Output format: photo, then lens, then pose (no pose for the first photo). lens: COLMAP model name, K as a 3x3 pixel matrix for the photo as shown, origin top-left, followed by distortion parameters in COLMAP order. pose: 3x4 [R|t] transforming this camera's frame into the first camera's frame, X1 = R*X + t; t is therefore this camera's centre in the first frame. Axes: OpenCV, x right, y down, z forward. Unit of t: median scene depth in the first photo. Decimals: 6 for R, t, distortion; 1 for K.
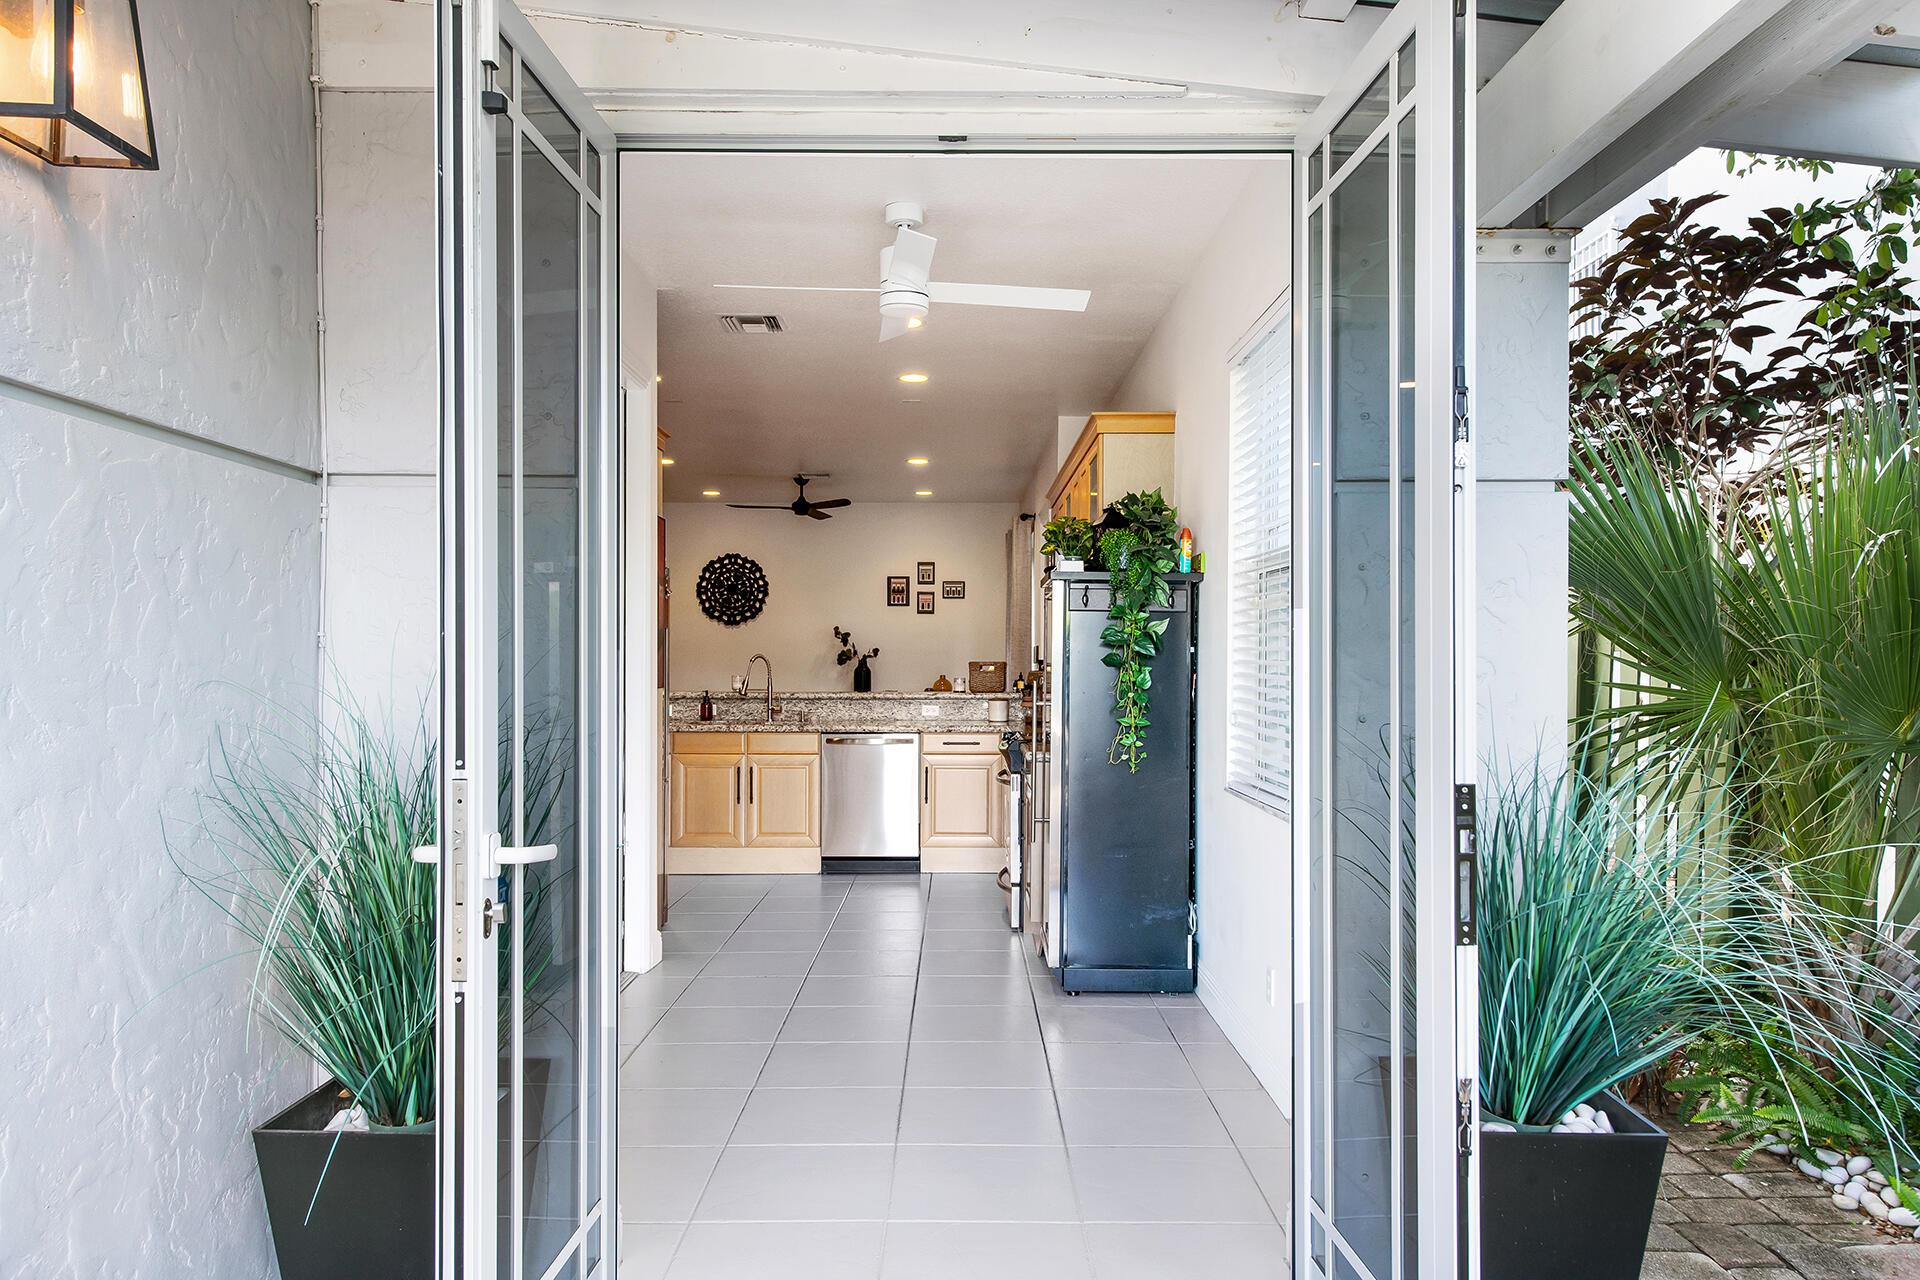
lens RADIAL K [[1293.7, 0, 960.0], [0, 1293.7, 640.0], [0, 0, 1]] dist [-0.000229, -0.000018]
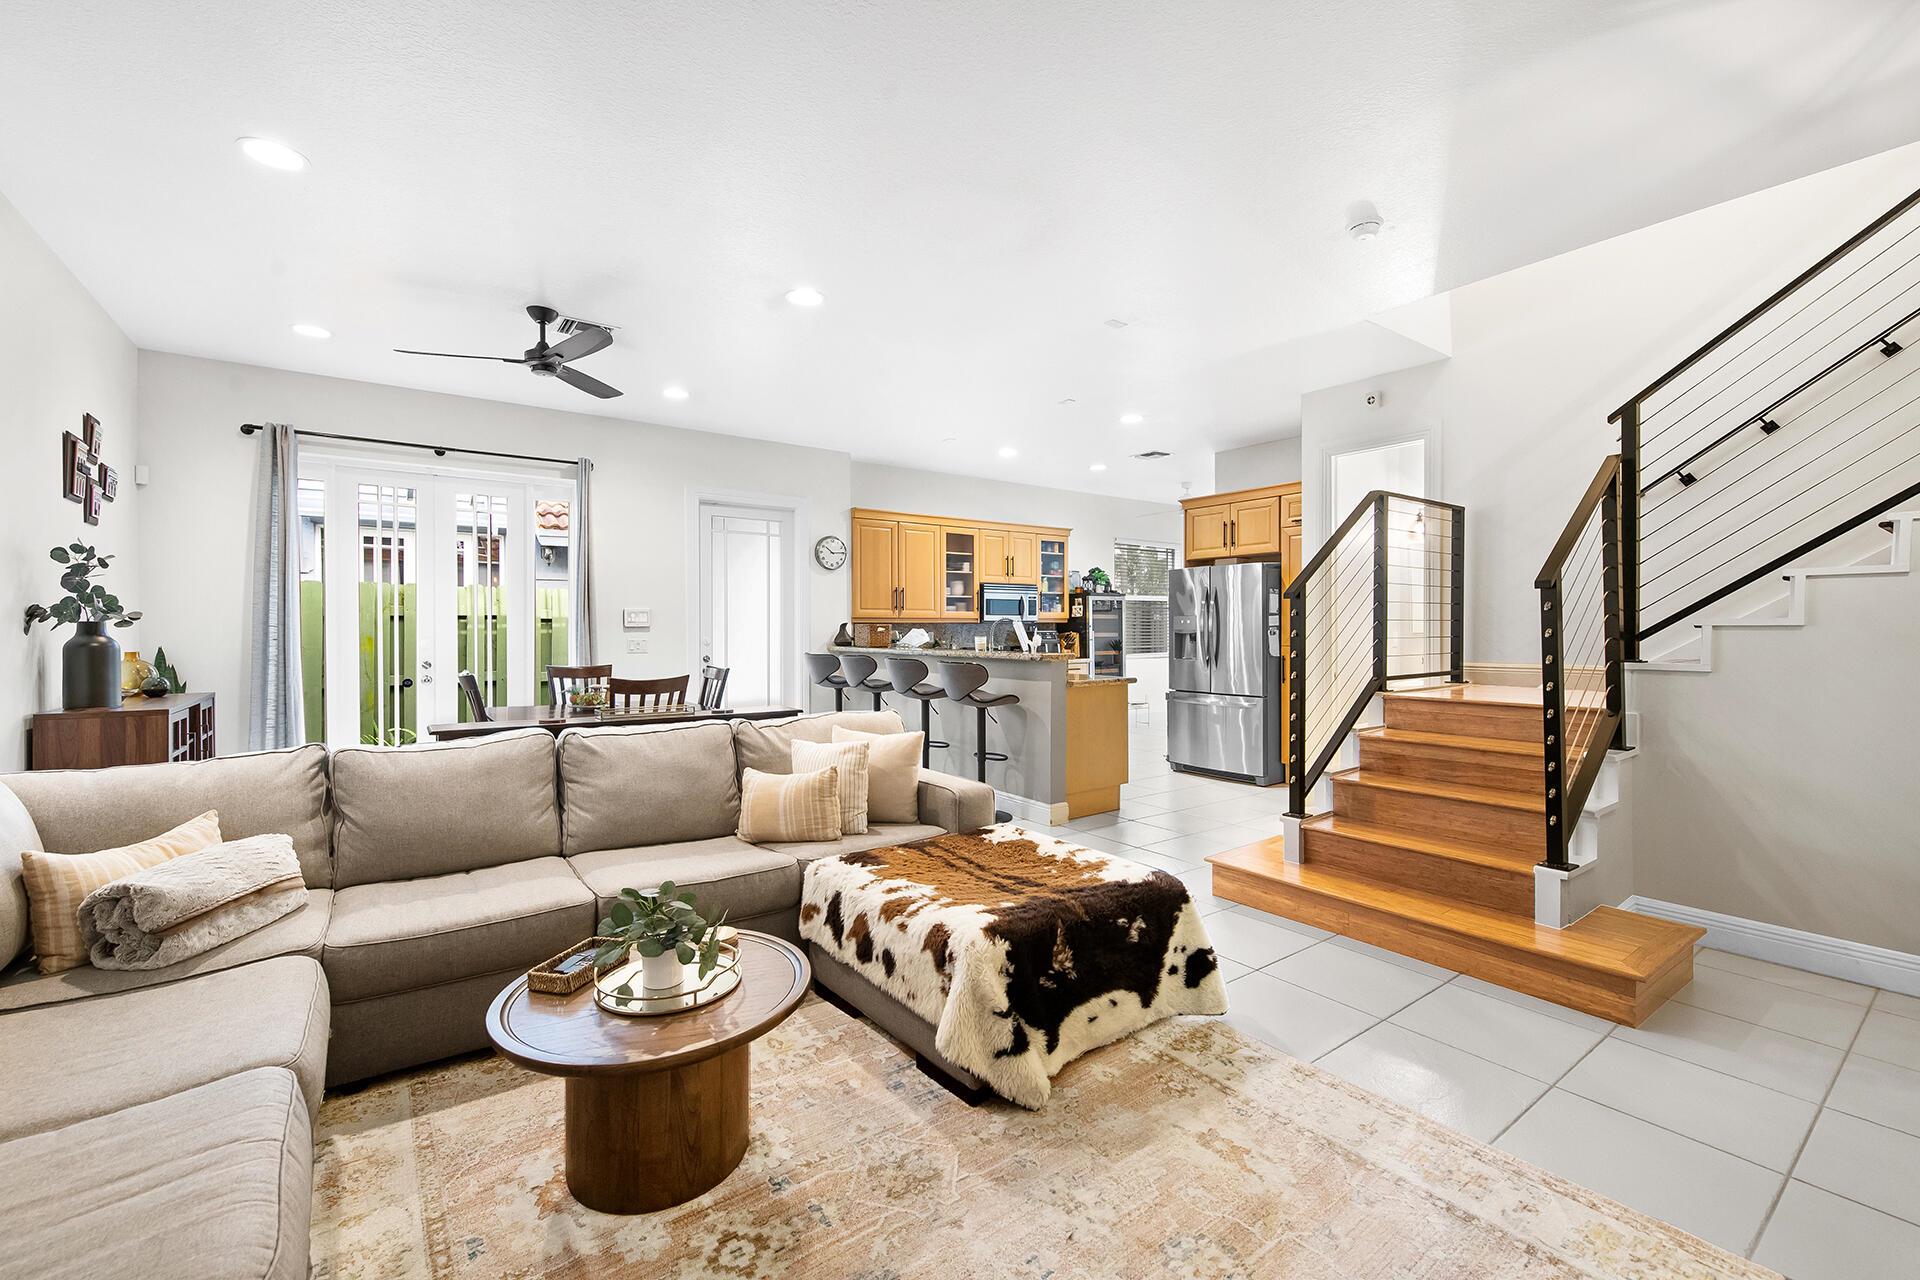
lens RADIAL K [[800.0, 0, 960.0], [0, 800.0, 640.0], [0, 0, 1]] dist [0.000722, -0.000277]
pose [[-0.589534, -0.011862, 0.807657, -0.455102], [-0.009961, 0.999923, 0.007415, 0.016762], [-0.807682, -0.003673, -0.589606, 0.913207]]
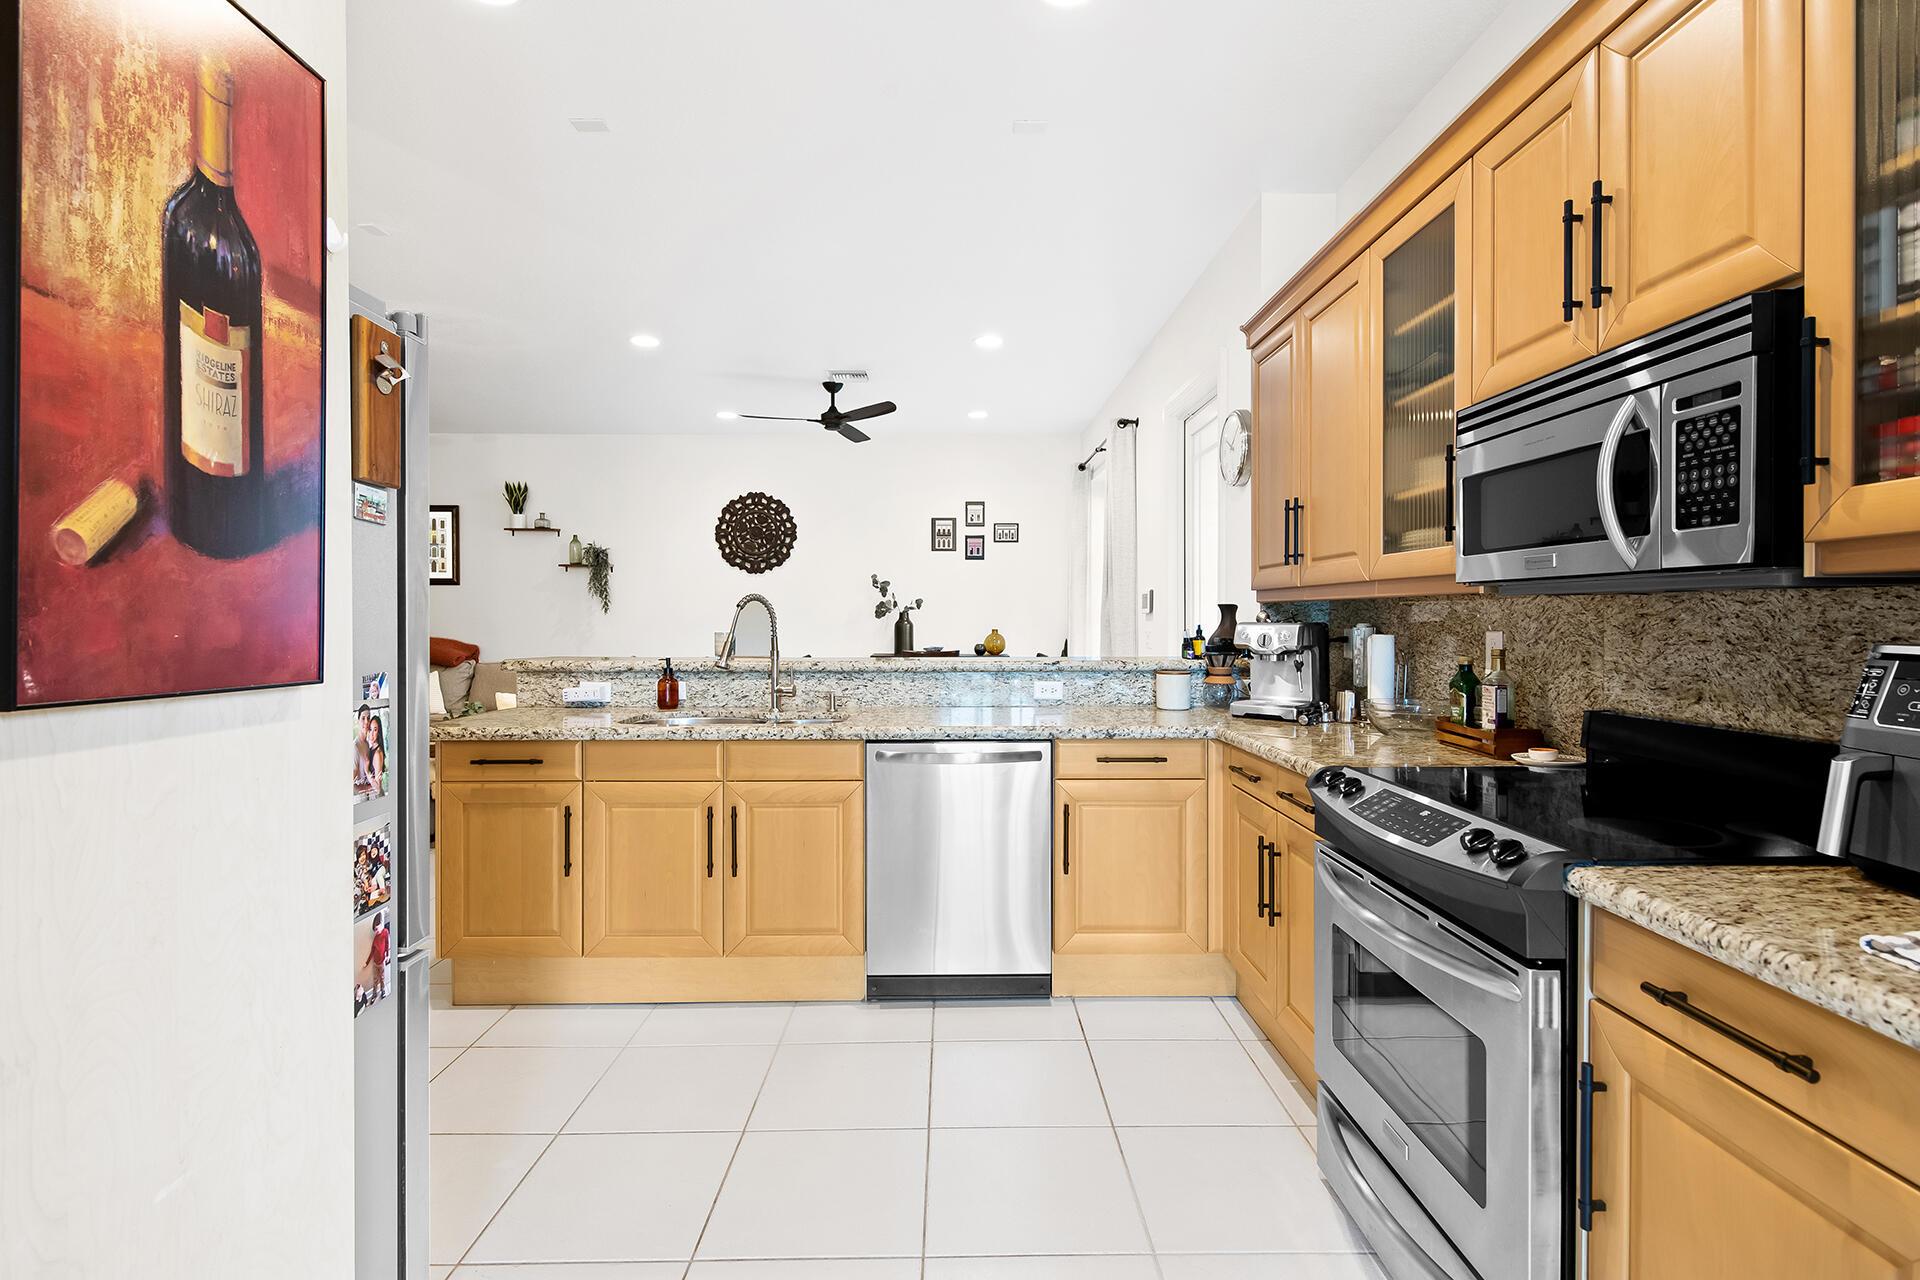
lens RADIAL K [[916.4, 0, 946.5], [0, 916.4, 618.2], [0, 0, 1]] dist [-0.001528, -0.000166]
pose [[0.999992, -0.001974, -0.003466, -0.043650], [0.002030, 0.999866, 0.016242, 0.009341], [0.003434, -0.016249, 0.999862, 0.373340]]
